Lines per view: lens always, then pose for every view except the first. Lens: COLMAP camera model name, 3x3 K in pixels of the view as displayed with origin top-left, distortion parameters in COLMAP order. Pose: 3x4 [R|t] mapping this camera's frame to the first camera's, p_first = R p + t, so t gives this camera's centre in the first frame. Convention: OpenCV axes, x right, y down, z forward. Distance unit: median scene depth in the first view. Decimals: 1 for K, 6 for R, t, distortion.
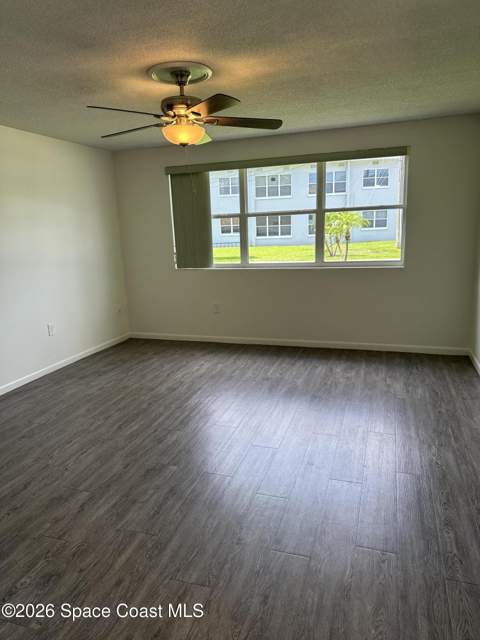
lens RADIAL K [[448.8, 0, 238.4], [0, 448.8, 322.0], [0, 0, 1]] dist [0.118001, -0.179361]
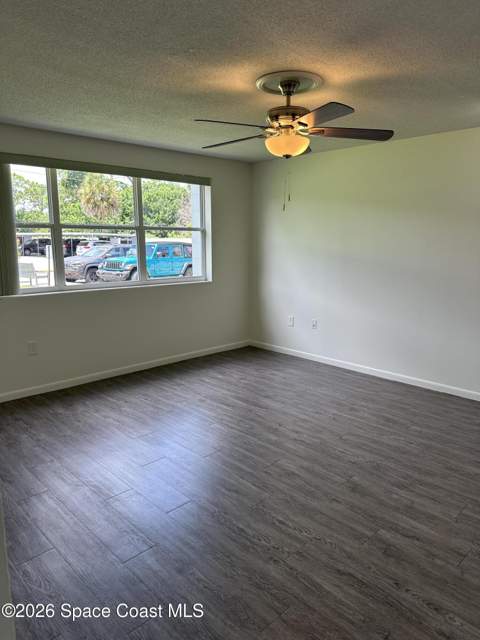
lens RADIAL K [[448.8, 0, 238.4], [0, 448.8, 322.0], [0, 0, 1]] dist [0.118001, -0.179361]
pose [[0.465907, -0.129251, 0.875342, -0.653023], [0.169886, 0.983935, 0.054862, -0.069520], [-0.868371, 0.123148, 0.480381, 0.415842]]
